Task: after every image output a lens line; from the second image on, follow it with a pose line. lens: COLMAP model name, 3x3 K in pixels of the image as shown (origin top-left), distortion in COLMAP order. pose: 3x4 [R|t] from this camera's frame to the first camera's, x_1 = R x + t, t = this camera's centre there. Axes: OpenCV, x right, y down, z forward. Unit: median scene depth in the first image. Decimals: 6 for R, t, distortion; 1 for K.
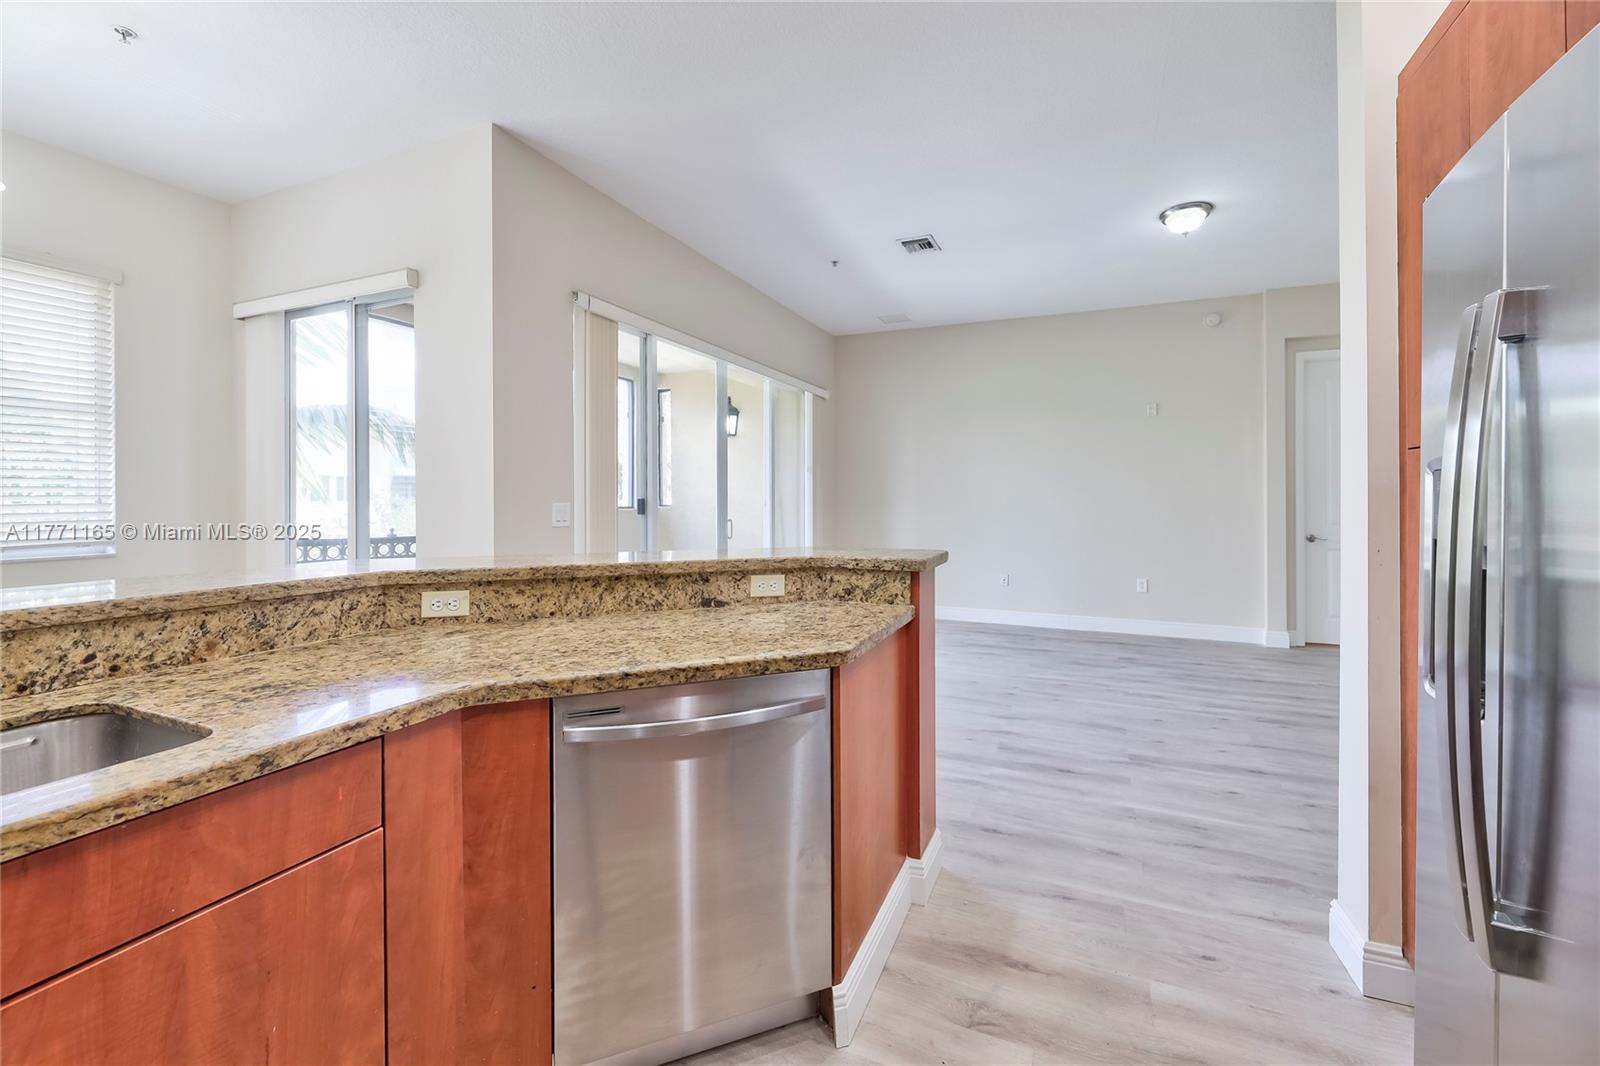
lens RADIAL K [[658.9, 0, 812.1], [0, 658.9, 494.9], [0, 0, 1]] dist [0.000929, -0.000059]
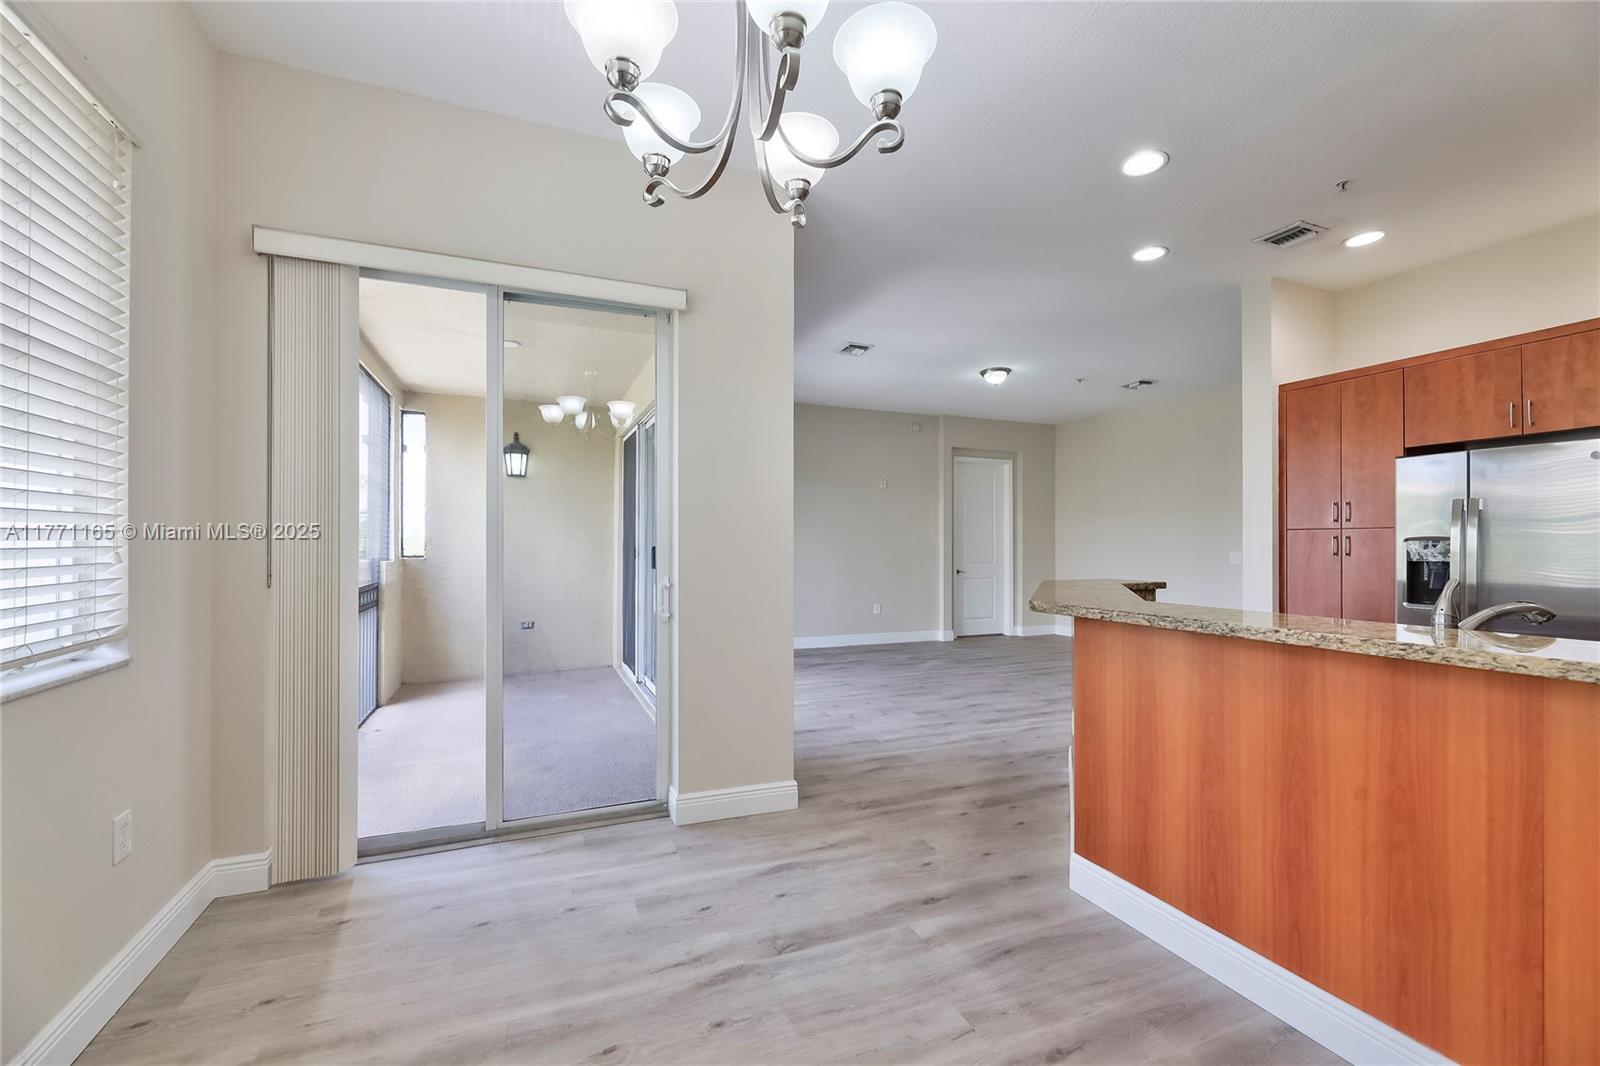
lens RADIAL K [[651.3, 0, 788.6], [0, 651.3, 541.0], [0, 0, 1]] dist [-0.001037, -0.000297]
pose [[0.703451, 0.004904, 0.710727, -2.157495], [-0.004635, 0.999987, -0.002313, -0.010708], [-0.710728, -0.001668, 0.703464, 0.540080]]
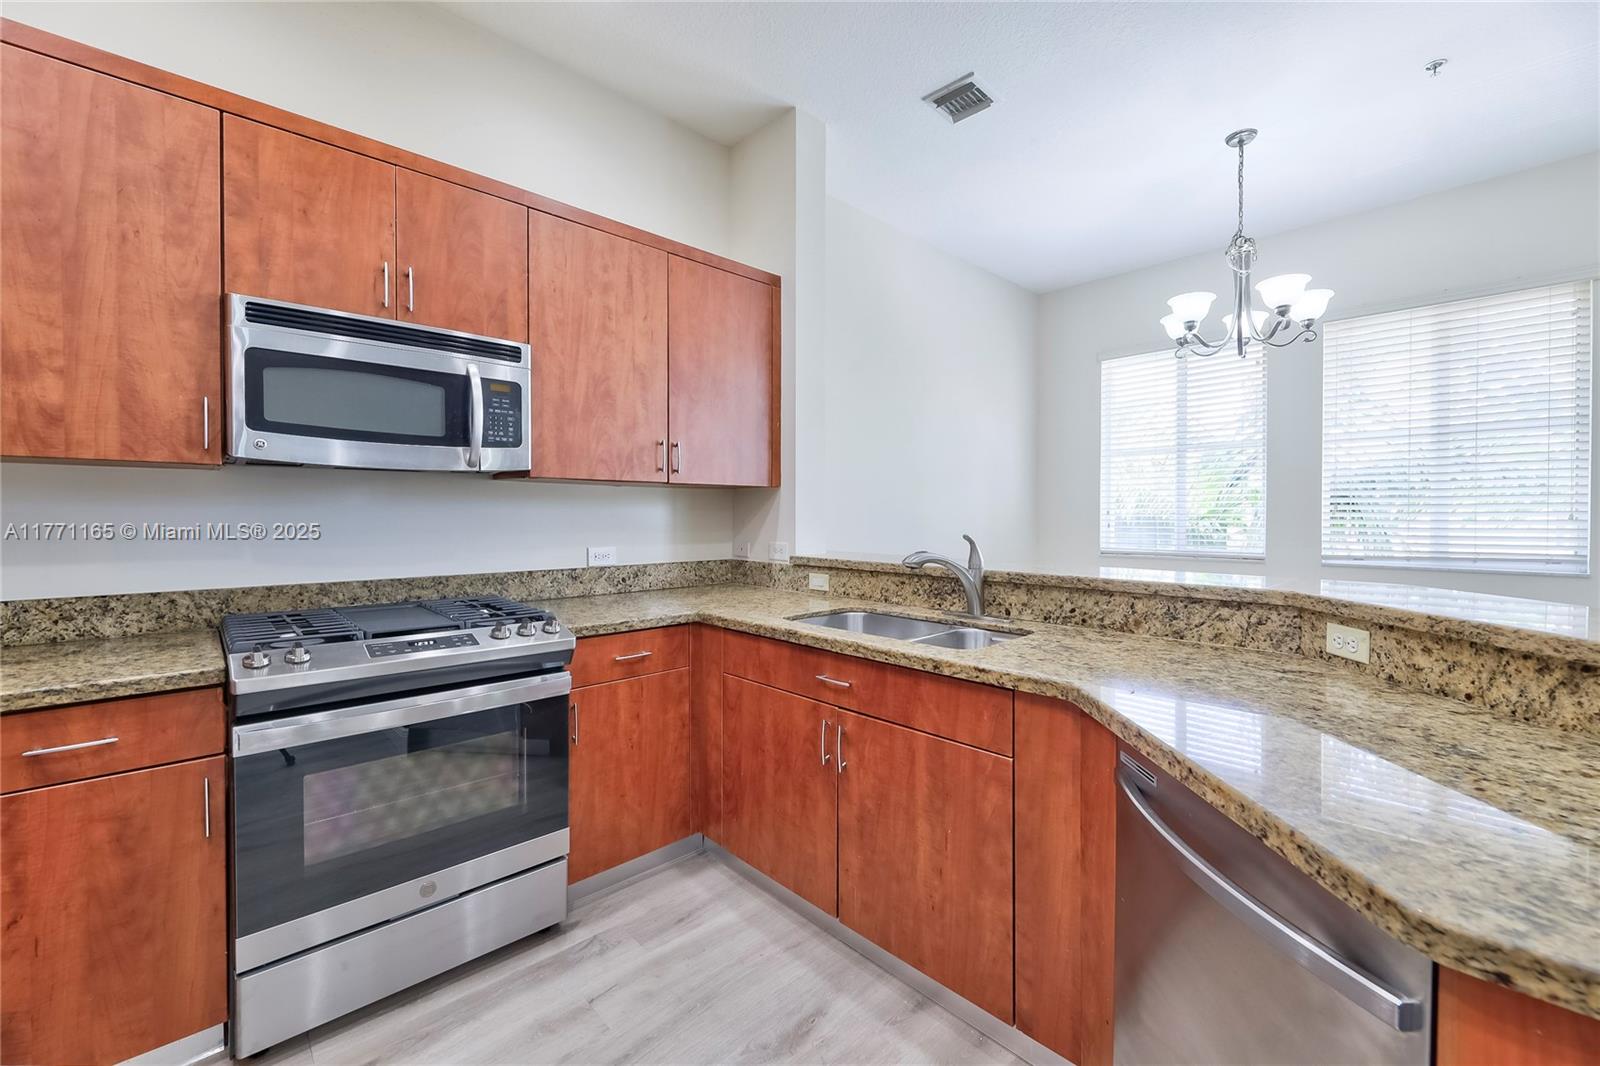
lens RADIAL K [[648.5, 0, 796.7], [0, 648.5, 524.7], [0, 0, 1]] dist [-0.001466, -0.000960]
pose [[-0.404522, 0.013948, -0.914422, 0.450473], [0.003482, 0.999900, 0.013711, 0.007322], [0.914522, 0.002363, -0.404530, 0.712777]]
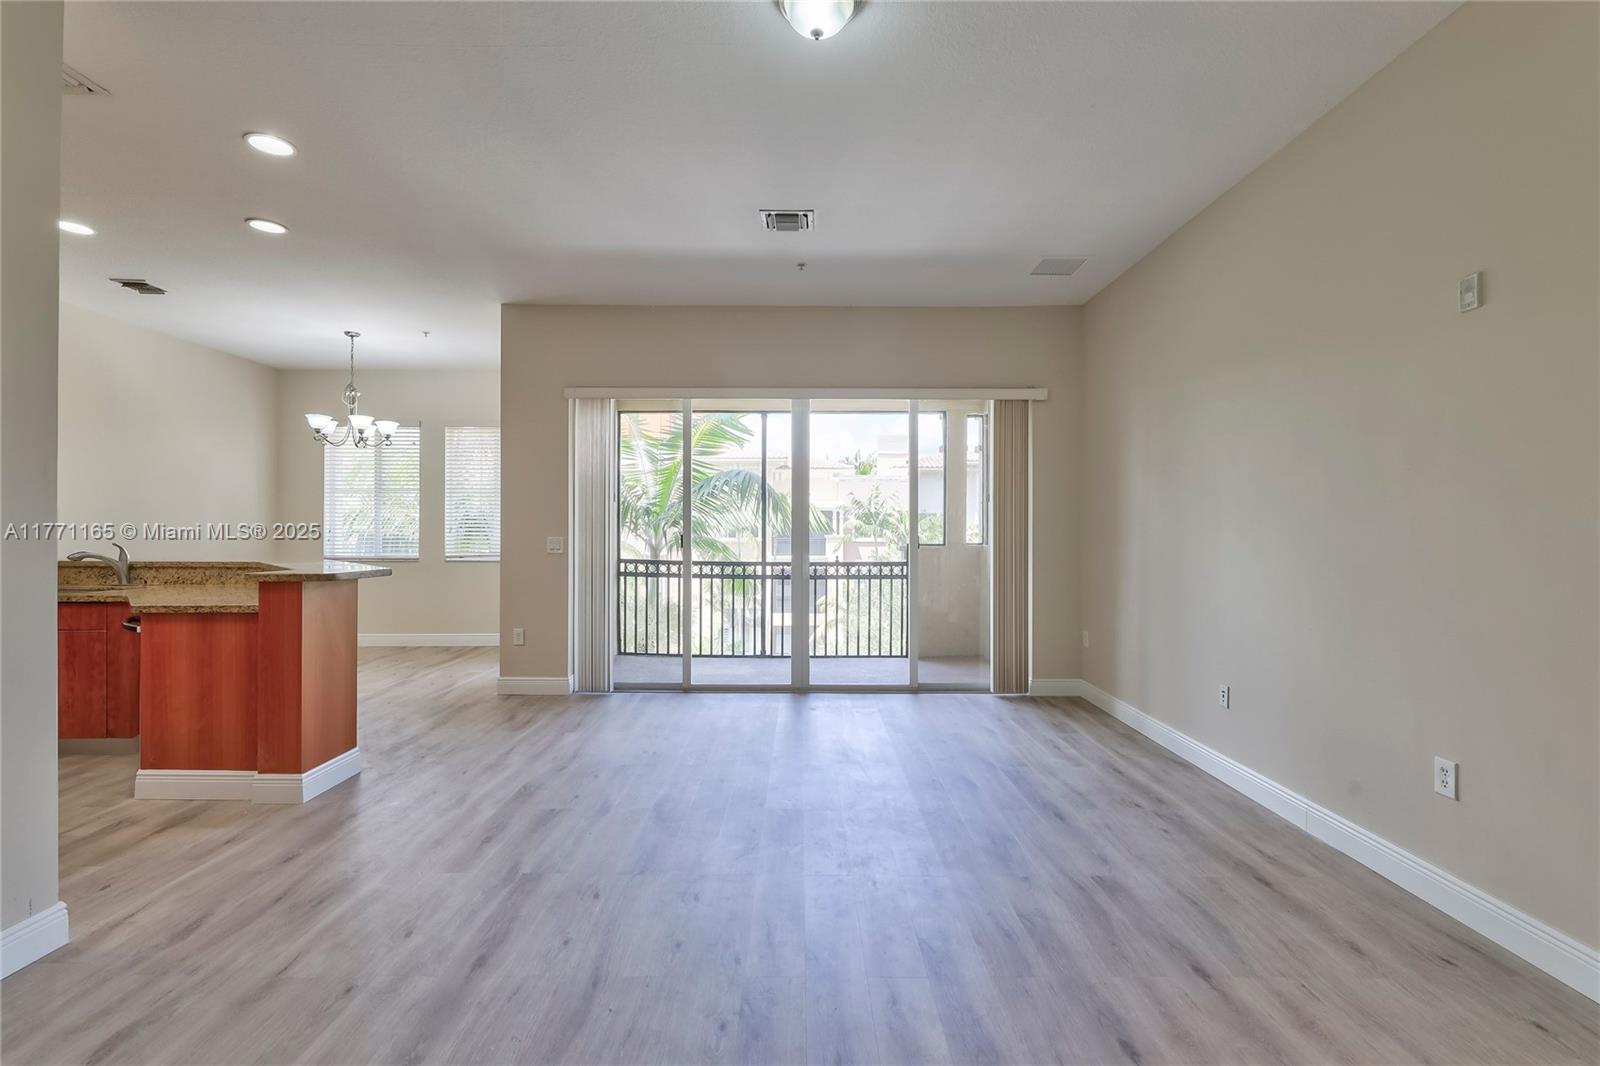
lens RADIAL K [[691.8, 0, 793.6], [0, 691.8, 531.0], [0, 0, 1]] dist [-0.004011, -0.000443]
pose [[0.395228, -0.001656, -0.918582, 2.474629], [-0.000255, 0.999998, -0.001912, 0.004004], [0.918583, 0.000990, 0.395227, 1.776967]]
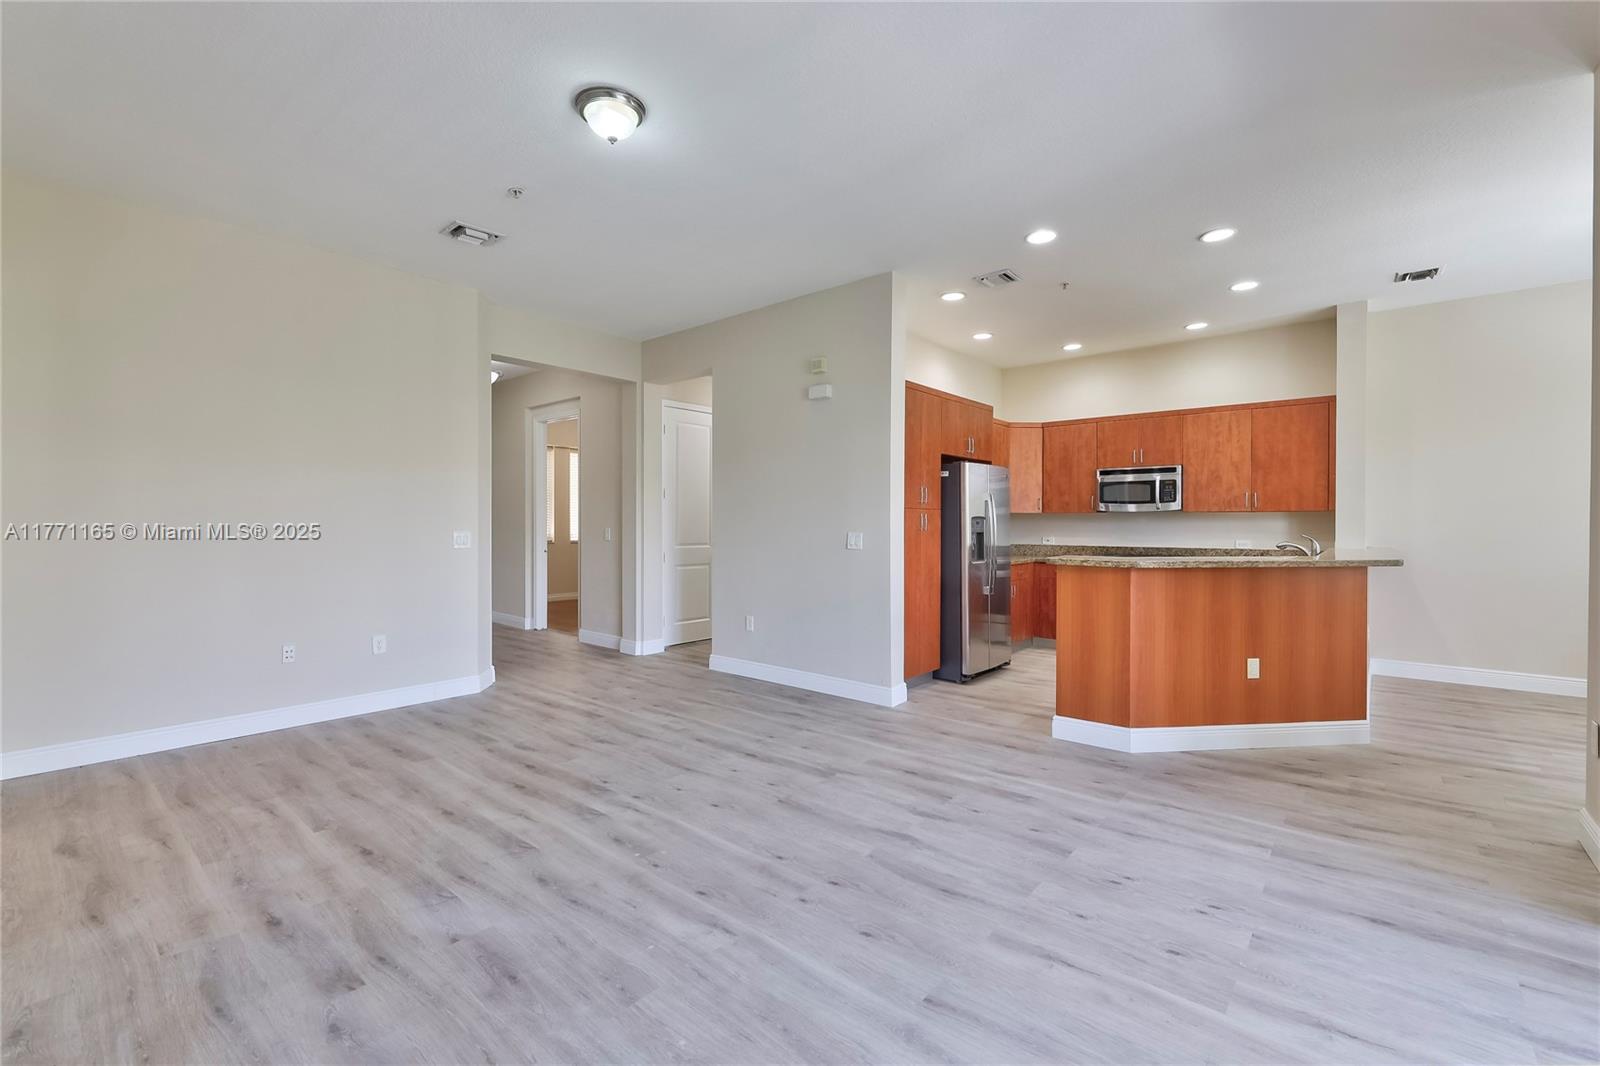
lens RADIAL K [[683.3, 0, 809.0], [0, 683.3, 530.1], [0, 0, 1]] dist [-0.001347, -0.000599]
pose [[-0.959263, -0.004294, 0.282482, 0.396460], [-0.002489, 0.999974, 0.006746, 0.007857], [-0.282504, 0.005768, -0.959249, 3.772769]]
